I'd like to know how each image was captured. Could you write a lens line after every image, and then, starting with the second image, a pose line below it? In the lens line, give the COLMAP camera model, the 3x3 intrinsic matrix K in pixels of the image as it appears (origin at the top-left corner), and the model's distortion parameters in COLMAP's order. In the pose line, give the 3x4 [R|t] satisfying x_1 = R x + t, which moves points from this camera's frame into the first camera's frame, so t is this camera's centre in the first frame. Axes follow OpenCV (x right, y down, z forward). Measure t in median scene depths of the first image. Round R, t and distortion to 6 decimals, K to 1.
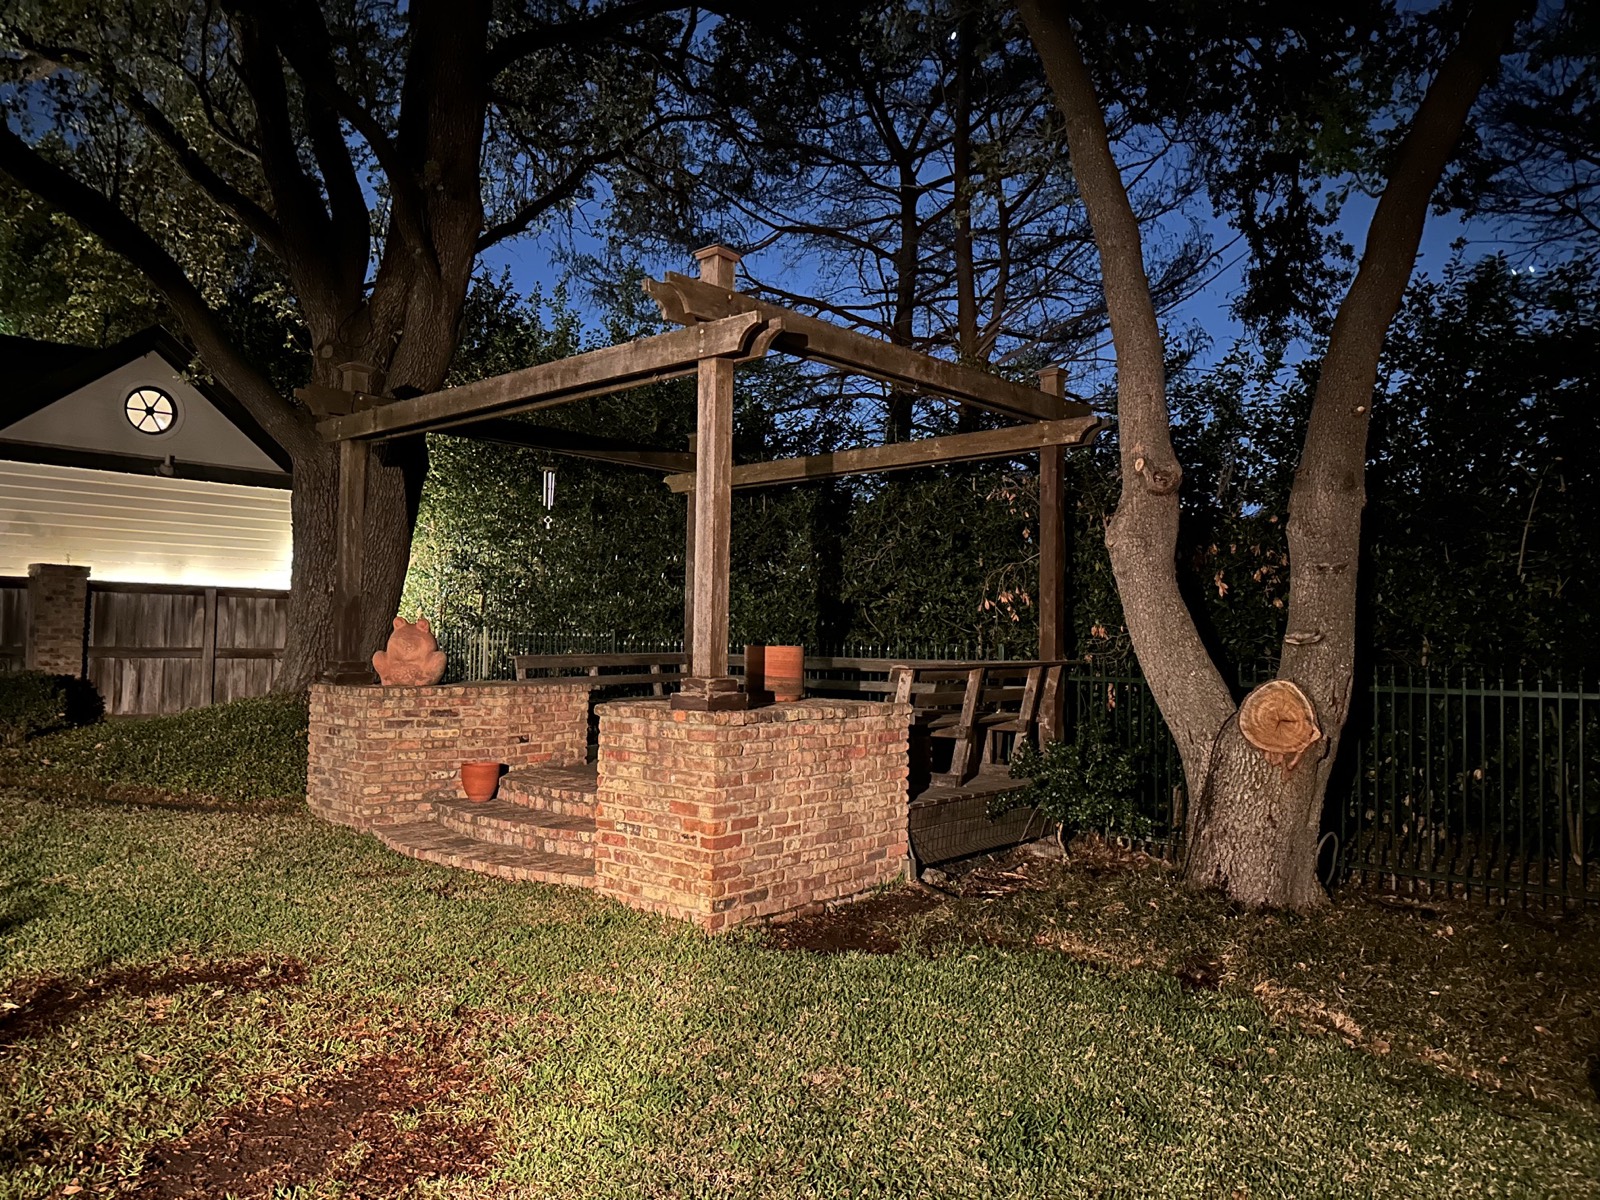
lens RADIAL K [[1115.4, 0, 807.8], [0, 1115.4, 597.3], [0, 0, 1]] dist [0.011312, -0.005781]
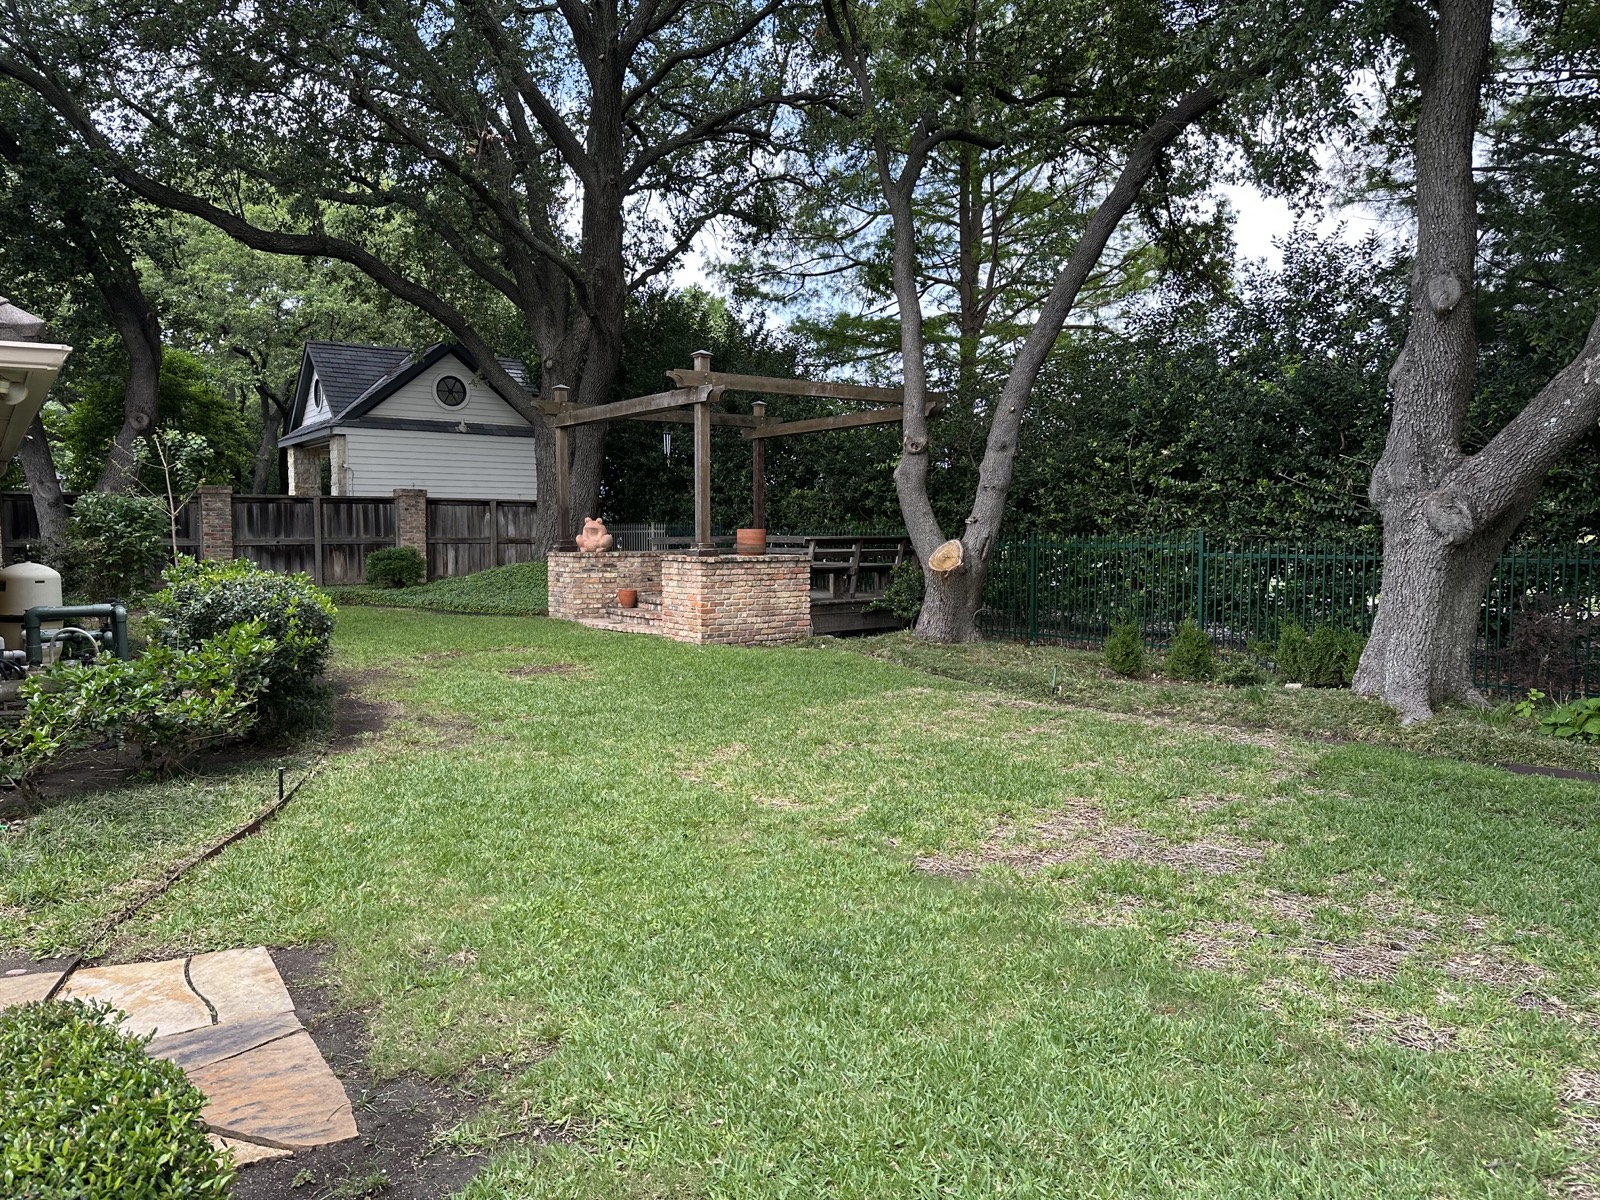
lens RADIAL K [[1115.4, 0, 795.7], [0, 1115.4, 602.7], [0, 0, 1]] dist [0.011312, -0.005781]
pose [[0.976817, -0.003402, -0.214048, 0.420832], [0.026116, 0.994299, 0.103381, -0.027046], [0.212476, -0.106574, 0.971337, -0.864729]]
